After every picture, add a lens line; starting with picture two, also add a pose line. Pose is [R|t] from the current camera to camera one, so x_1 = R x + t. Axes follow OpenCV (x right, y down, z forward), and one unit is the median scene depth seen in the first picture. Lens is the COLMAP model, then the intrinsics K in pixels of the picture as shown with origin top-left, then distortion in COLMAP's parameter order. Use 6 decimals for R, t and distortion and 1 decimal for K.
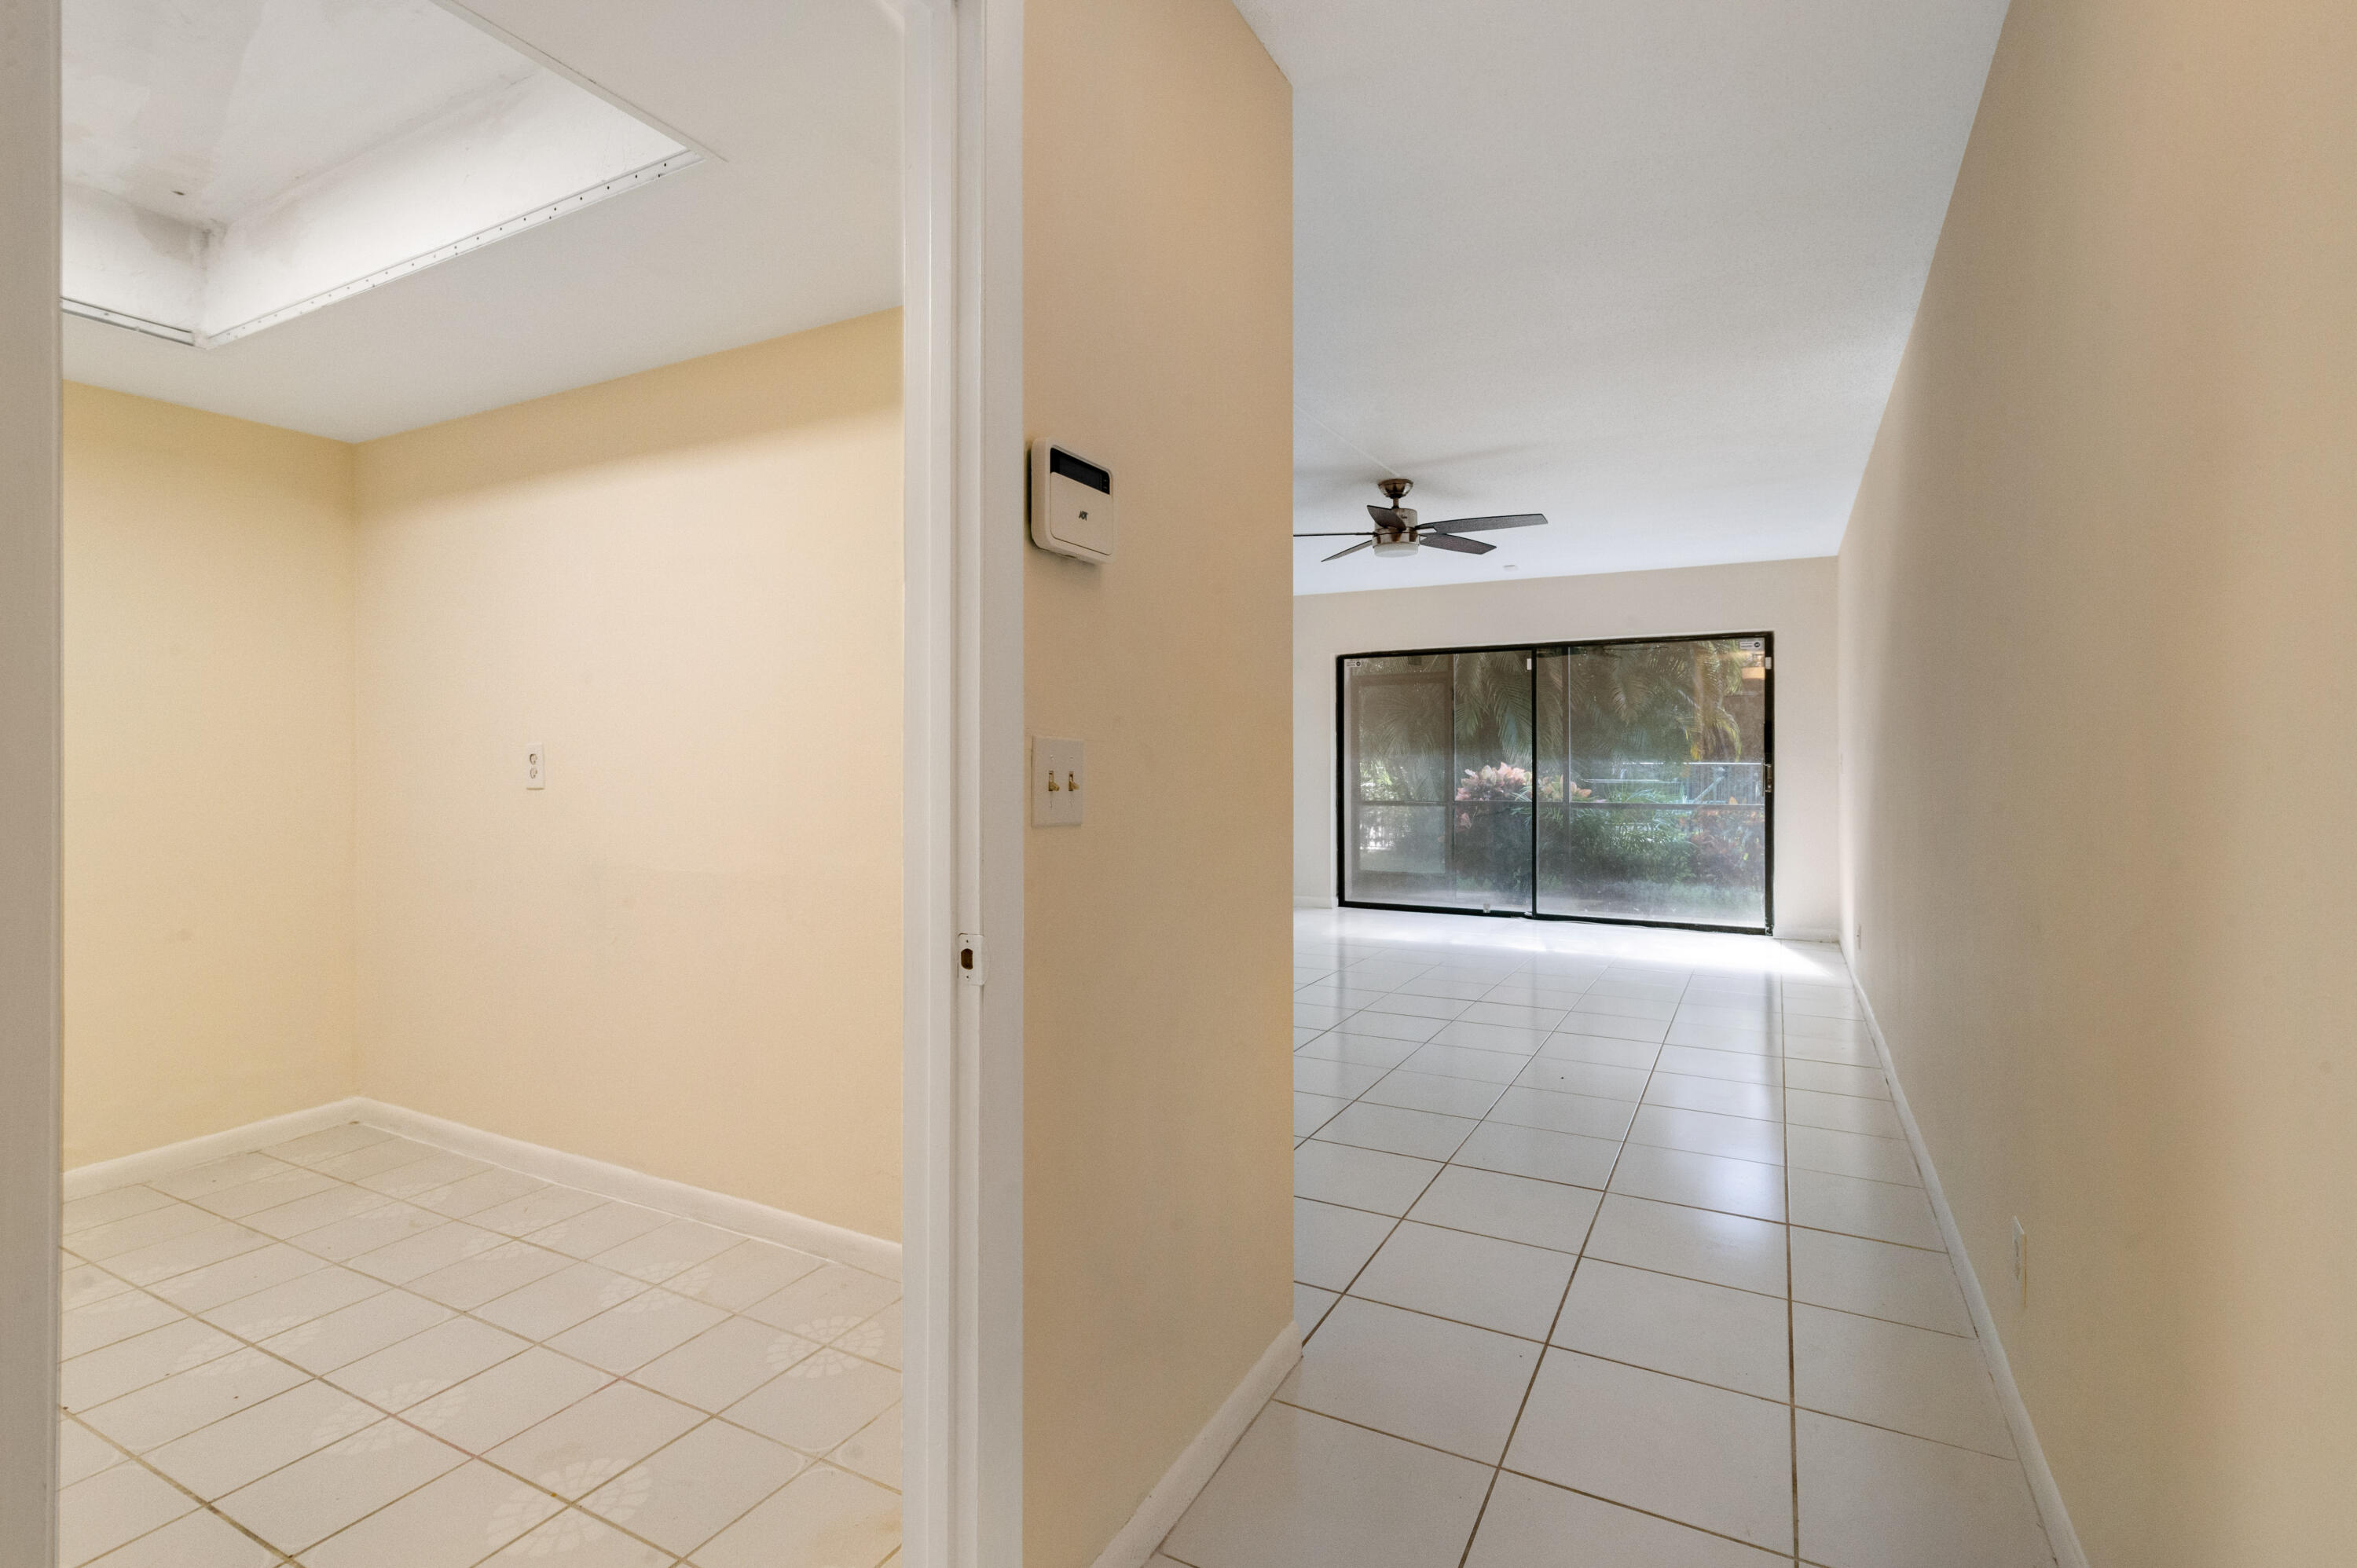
lens RADIAL K [[1137.5, 0, 1164.6], [0, 1137.5, 785.7], [0, 0, 1]] dist [0.002545, -0.000012]
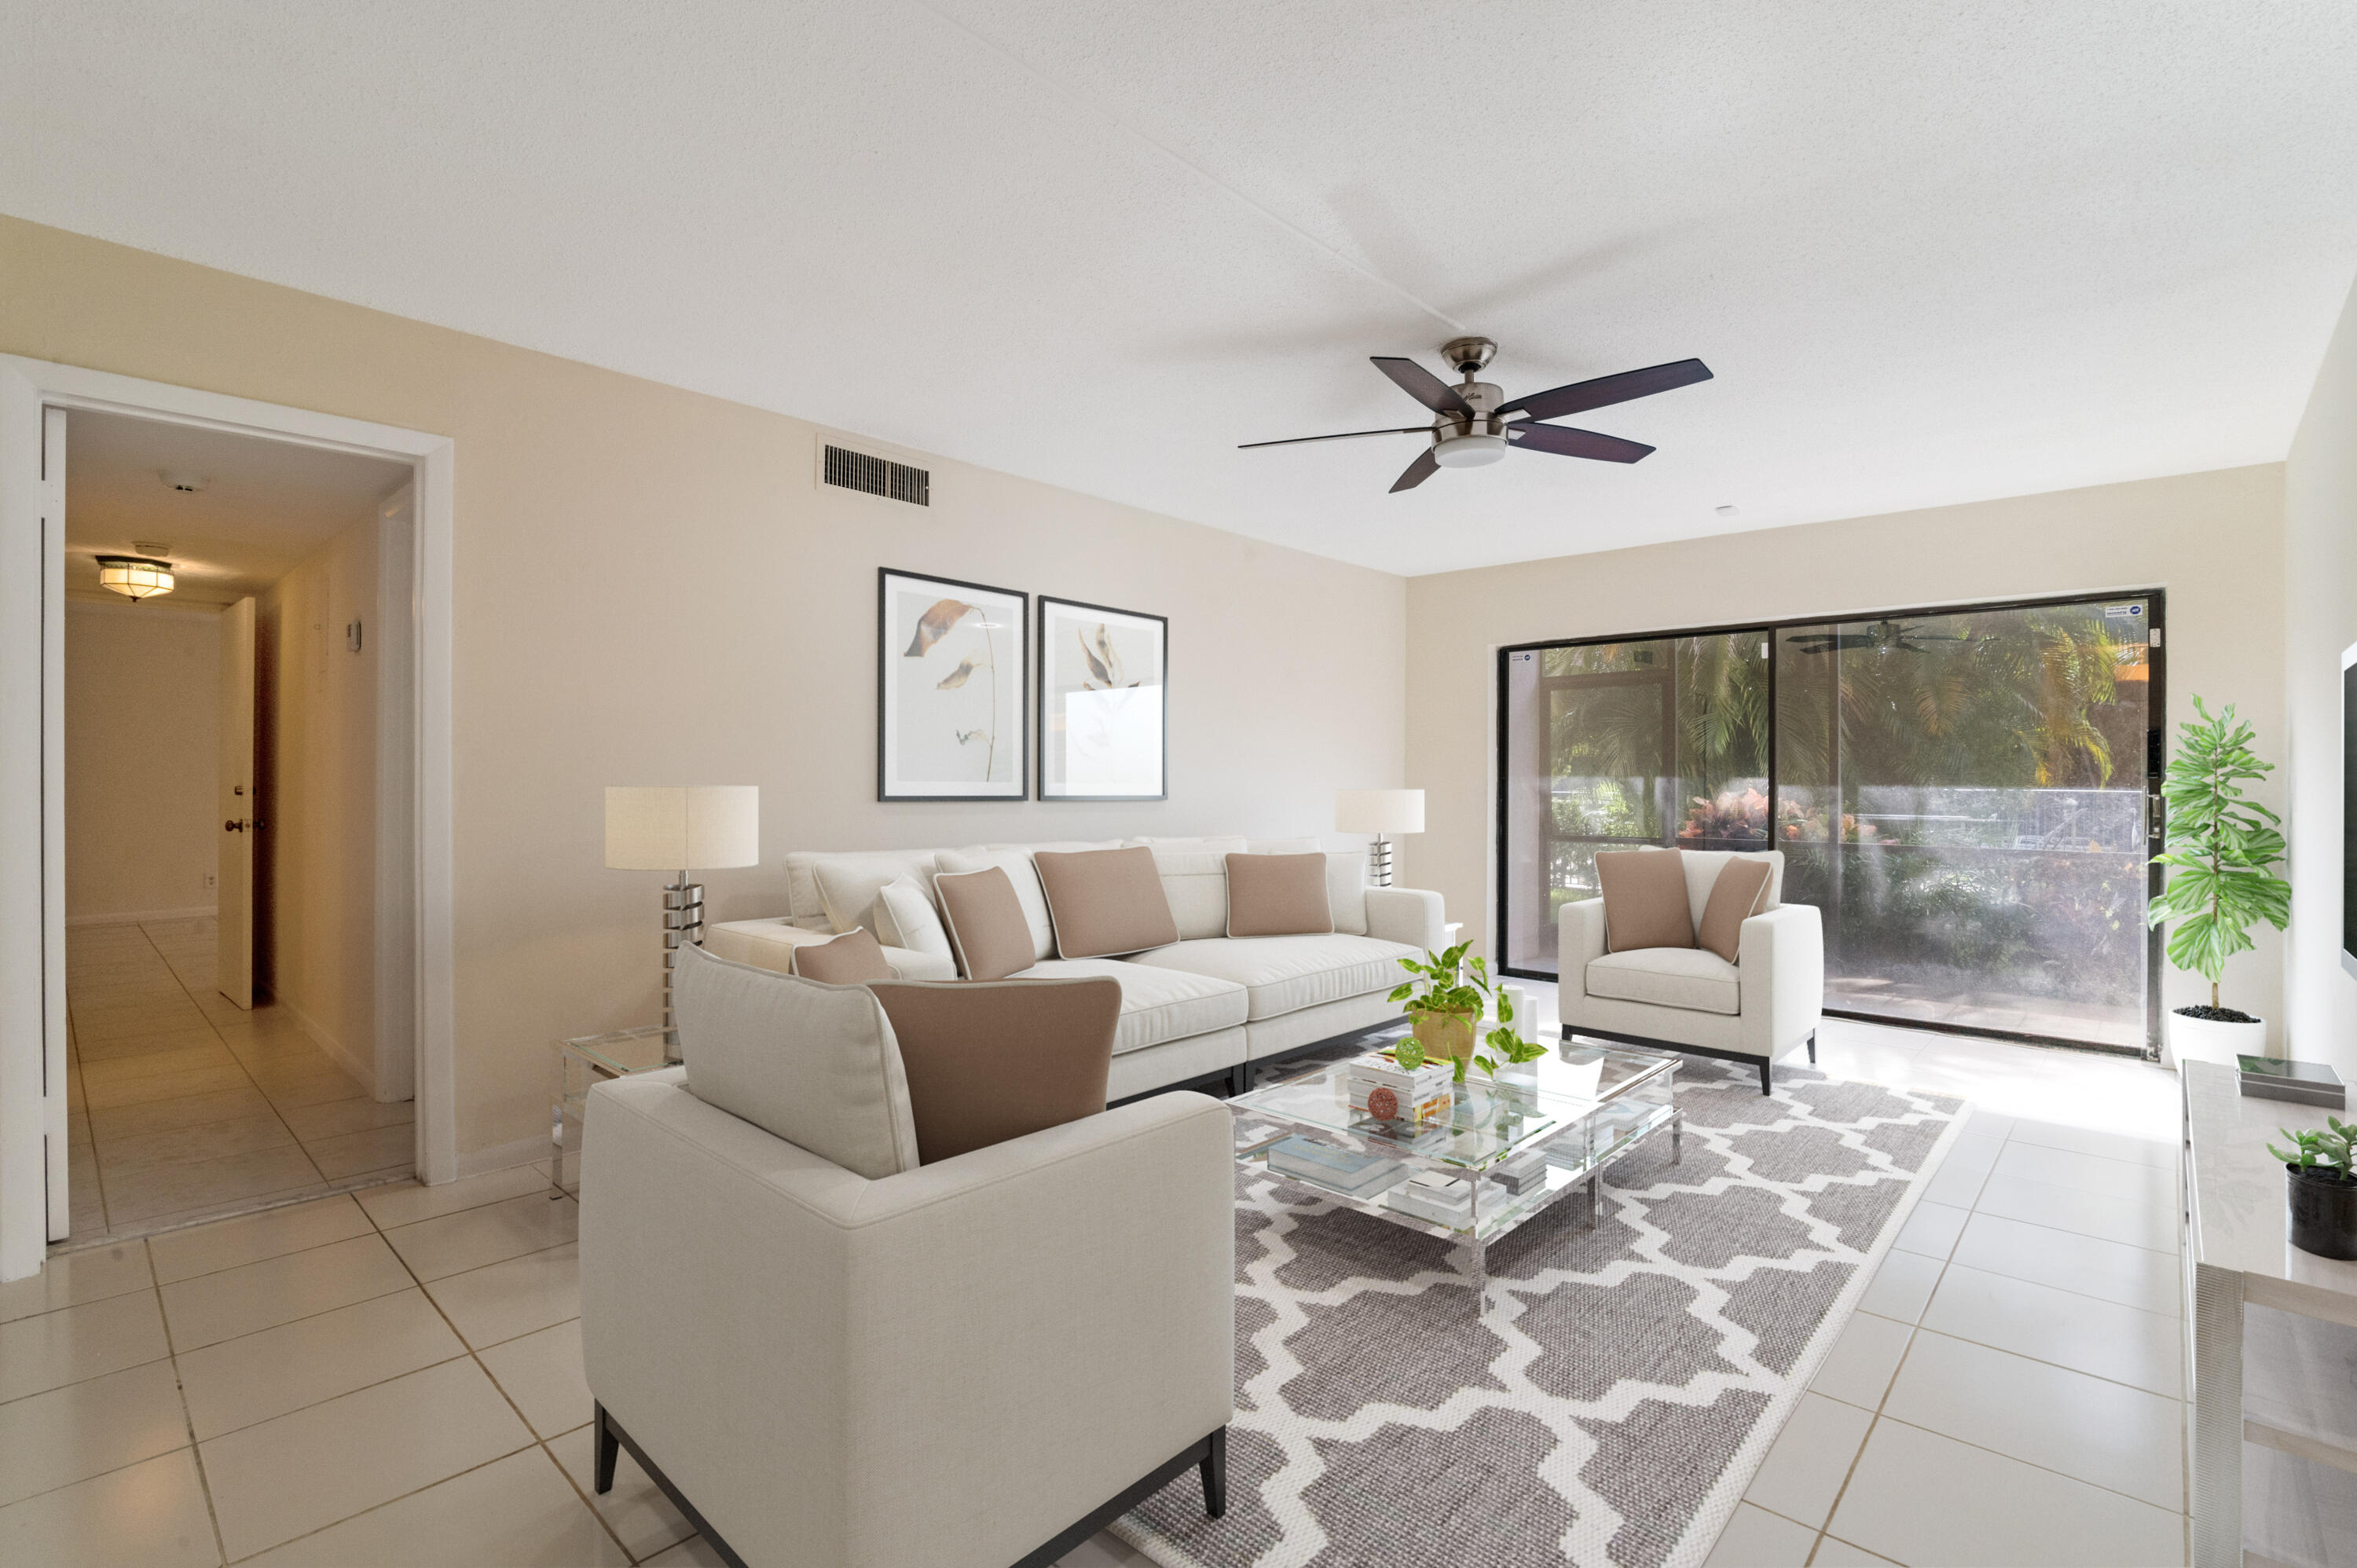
lens RADIAL K [[1092.7, 0, 1189.5], [0, 1092.7, 797.9], [0, 0, 1]] dist [-0.007304, 0.000133]
pose [[0.971813, 0.009352, -0.235567, 0.130023], [-0.011406, 0.999908, -0.007359, -0.005504], [0.235476, 0.009839, 0.971830, 0.246622]]
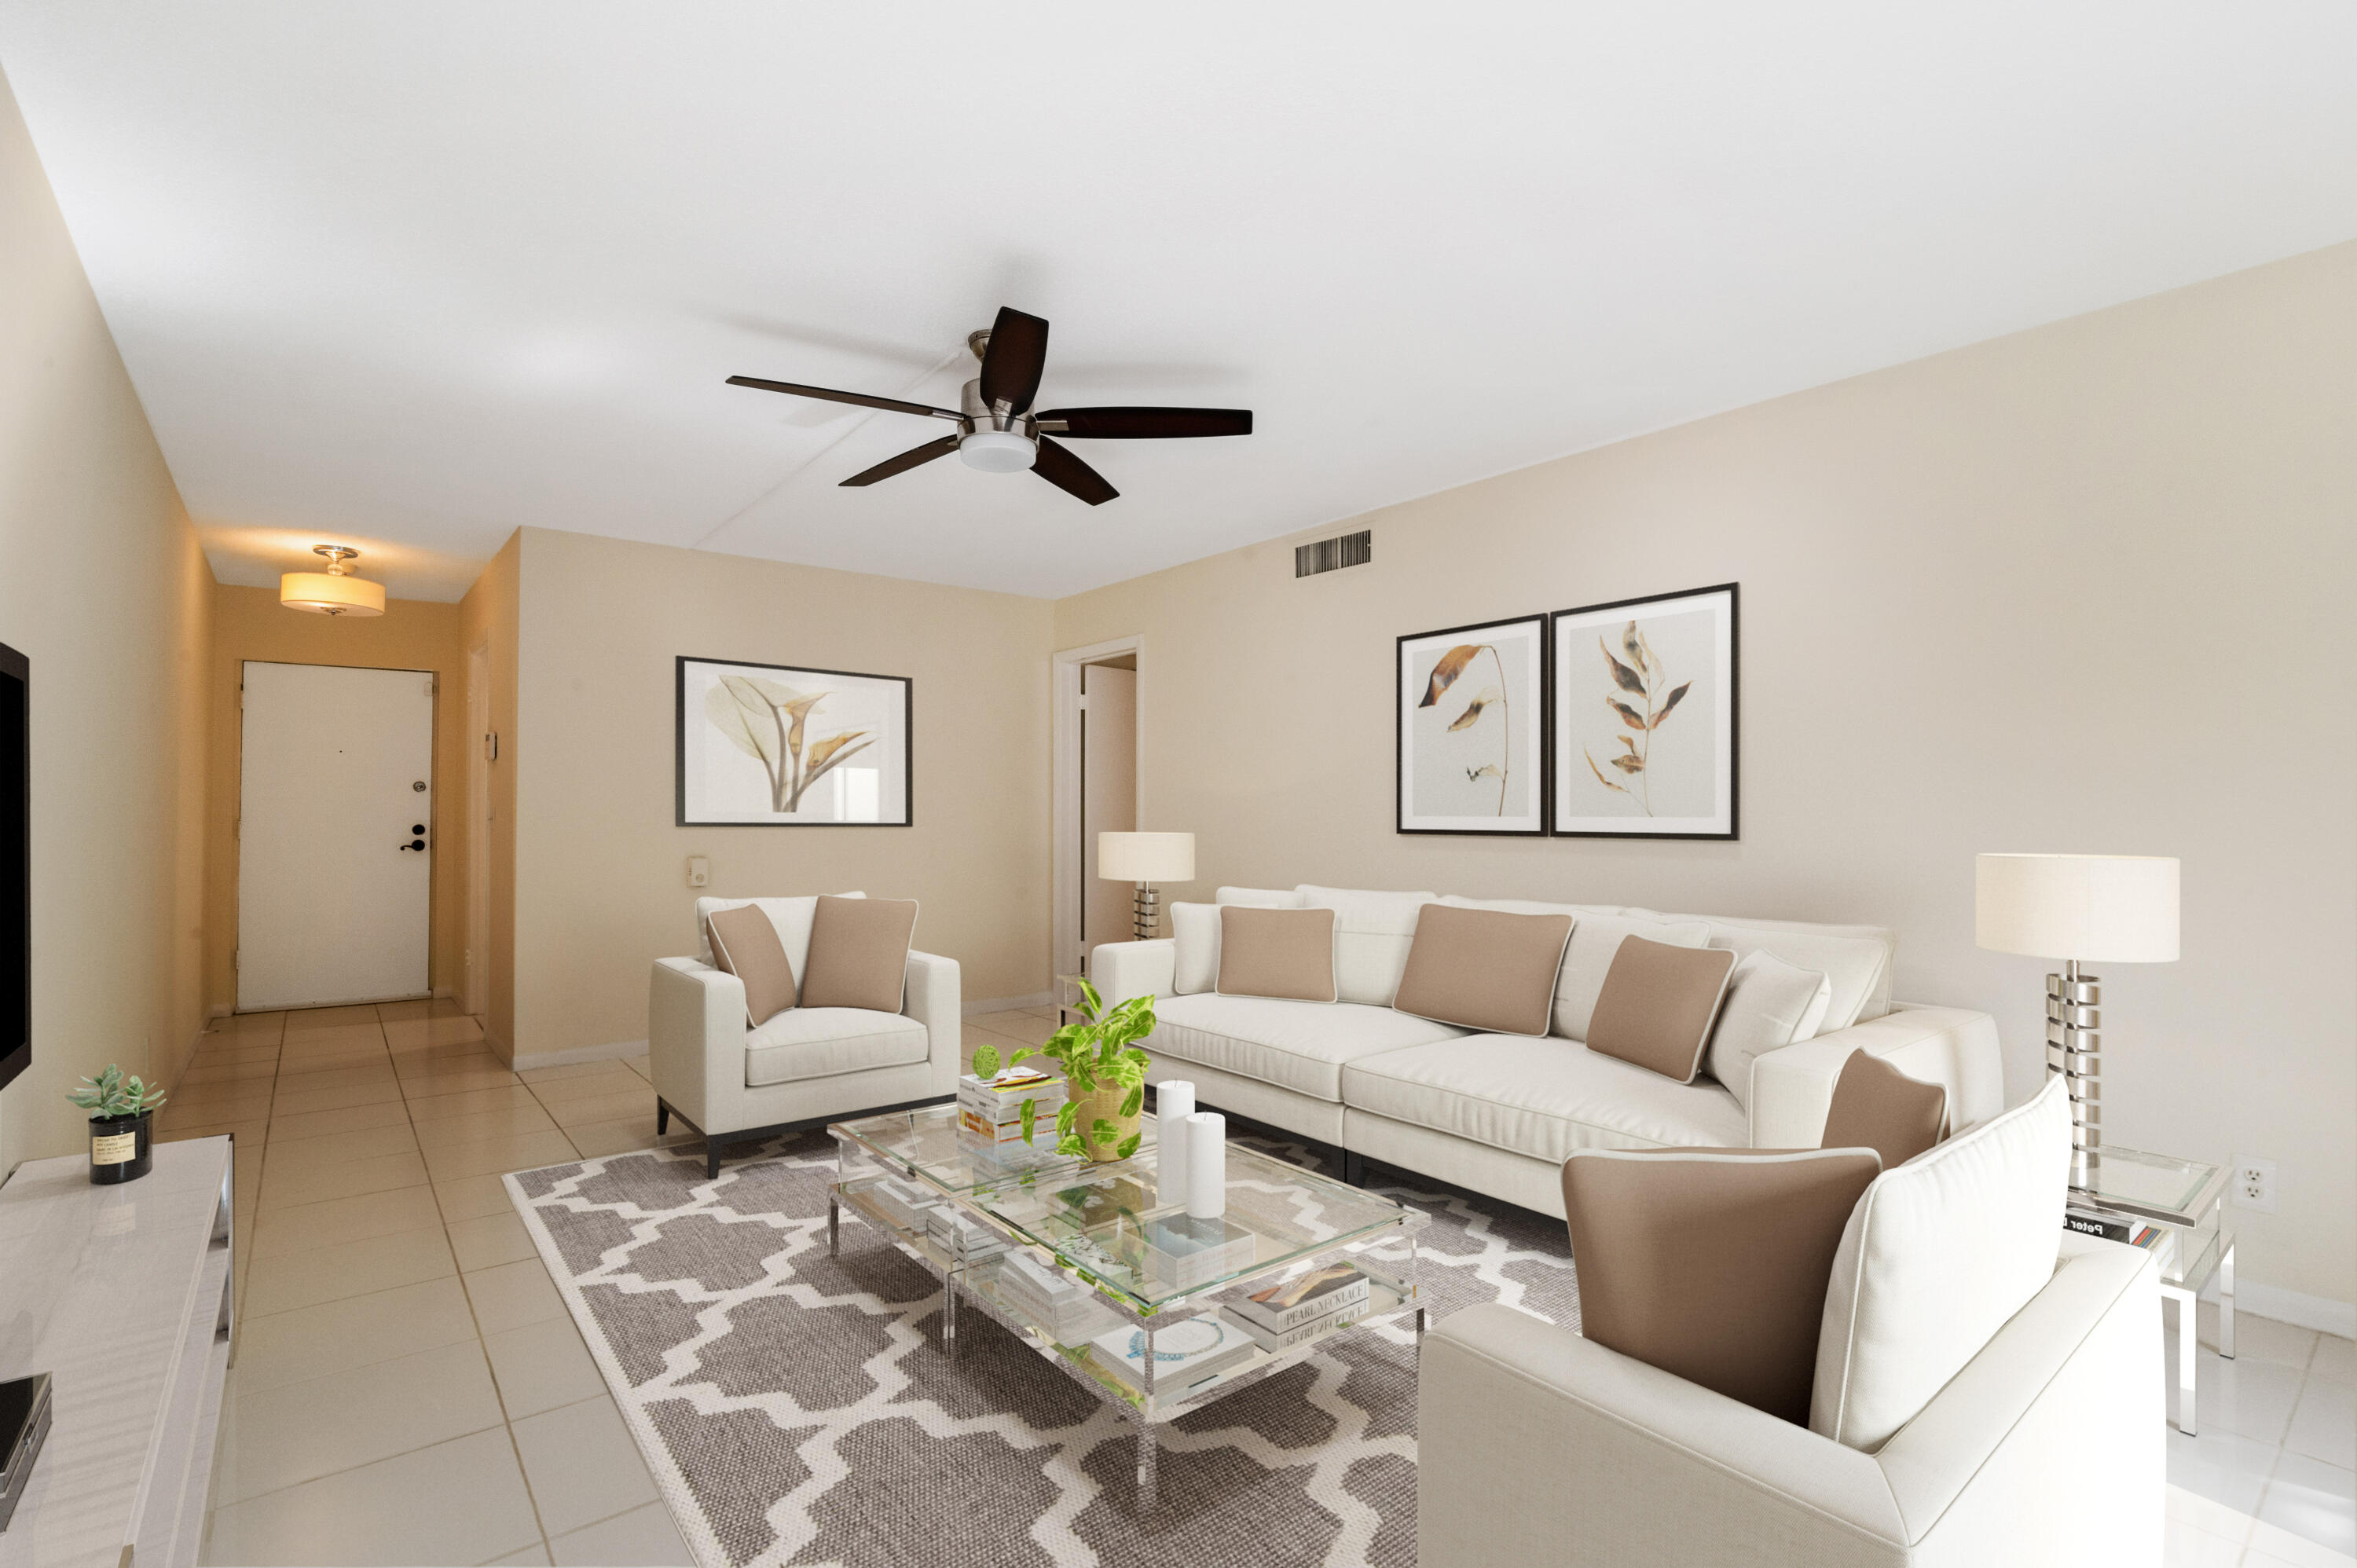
lens RADIAL K [[1040.0, 0, 1190.9], [0, 1040.0, 726.0], [0, 0, 1]] dist [0.058695, 0.000023]
pose [[-0.381304, -0.061973, -0.922370, 0.734747], [-0.005327, 0.997881, -0.064844, -0.047600], [0.924434, -0.019812, -0.380827, 1.343540]]
